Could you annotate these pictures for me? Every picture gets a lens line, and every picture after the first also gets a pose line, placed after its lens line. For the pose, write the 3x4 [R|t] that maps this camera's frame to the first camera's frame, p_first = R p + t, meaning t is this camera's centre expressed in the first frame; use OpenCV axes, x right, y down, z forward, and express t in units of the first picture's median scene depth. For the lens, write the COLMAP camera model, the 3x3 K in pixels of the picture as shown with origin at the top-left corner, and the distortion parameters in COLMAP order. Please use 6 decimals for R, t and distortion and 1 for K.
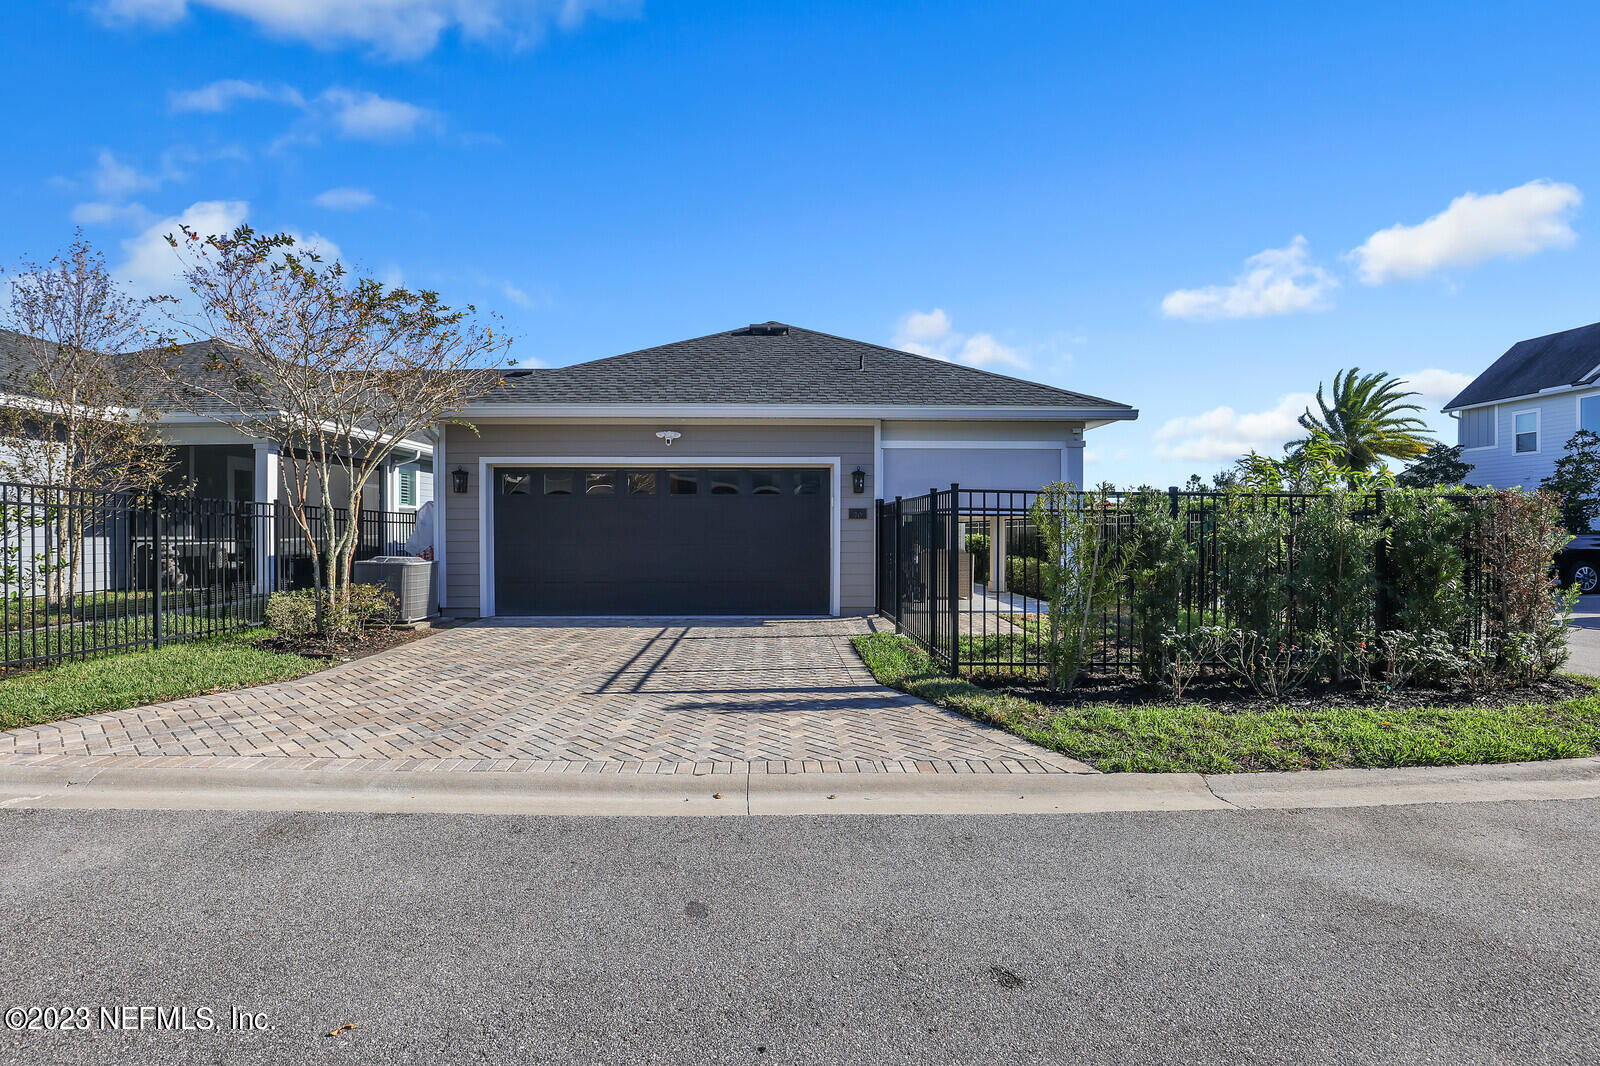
lens RADIAL K [[753.0, 0, 781.3], [0, 753.0, 544.2], [0, 0, 1]] dist [-0.024371, 0.000139]
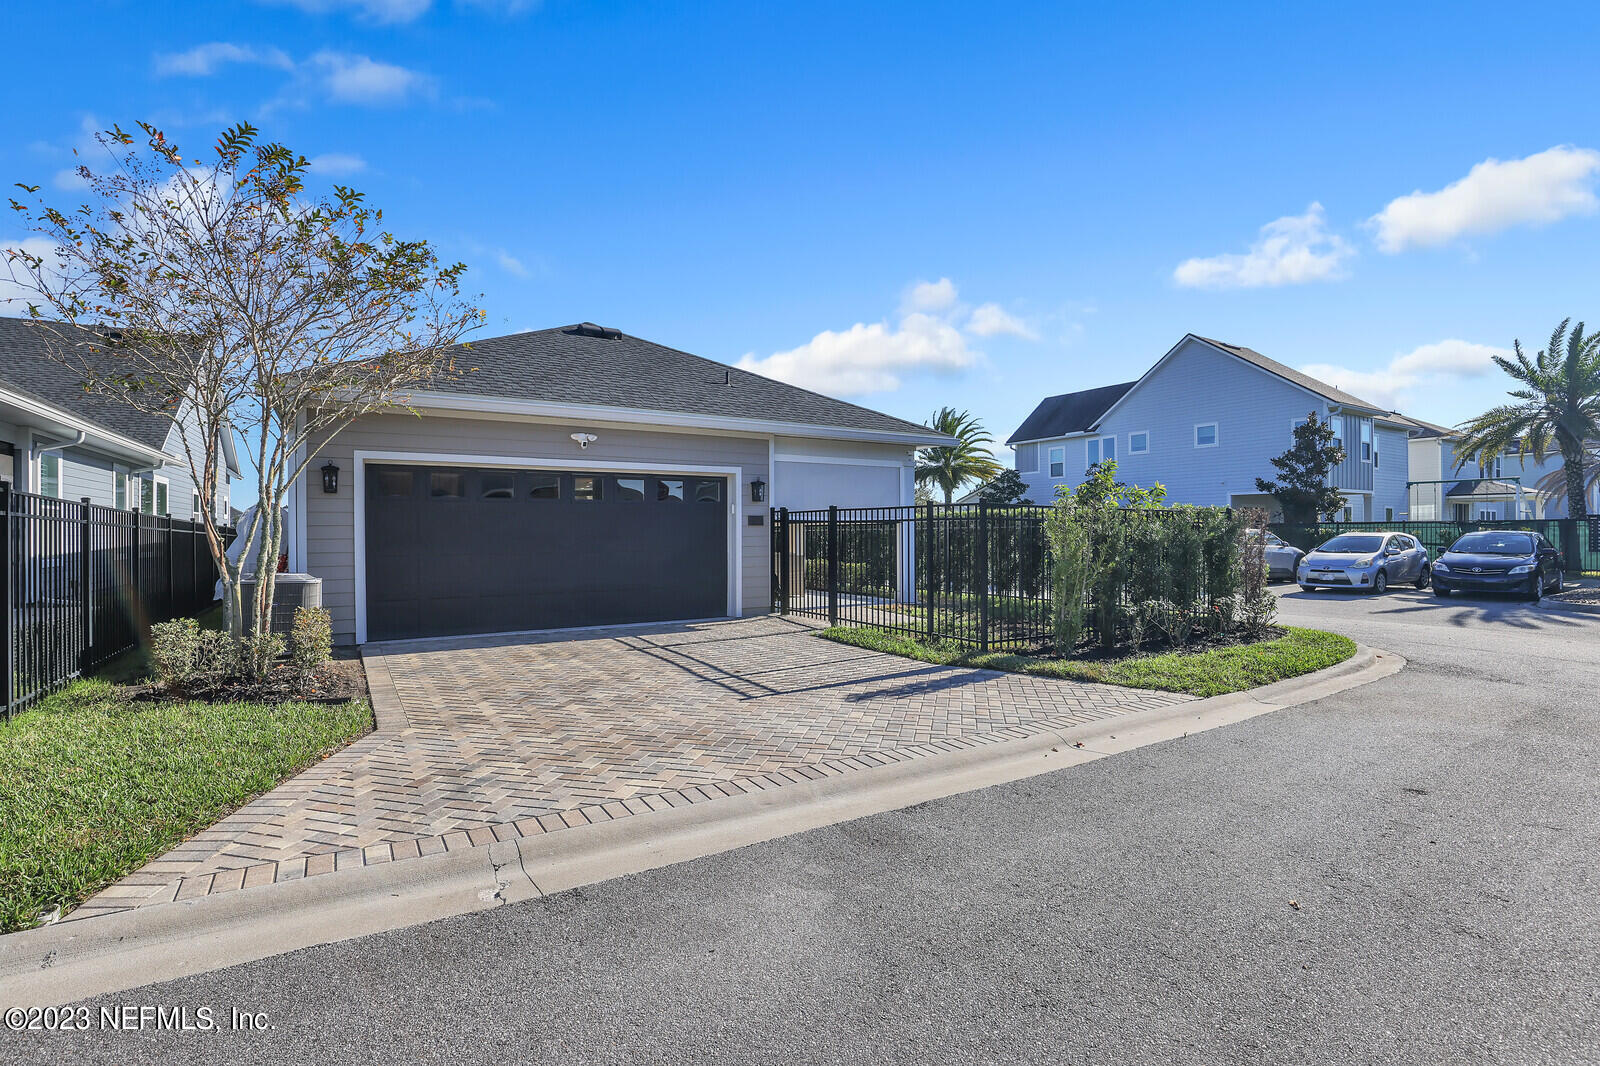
lens RADIAL K [[753.0, 0, 781.3], [0, 753.0, 544.2], [0, 0, 1]] dist [-0.024371, 0.000139]
pose [[0.861945, -0.013182, 0.506830, -0.409664], [0.015724, 0.999876, -0.000737, -0.005401], [-0.506758, 0.008605, 0.862045, 0.054715]]
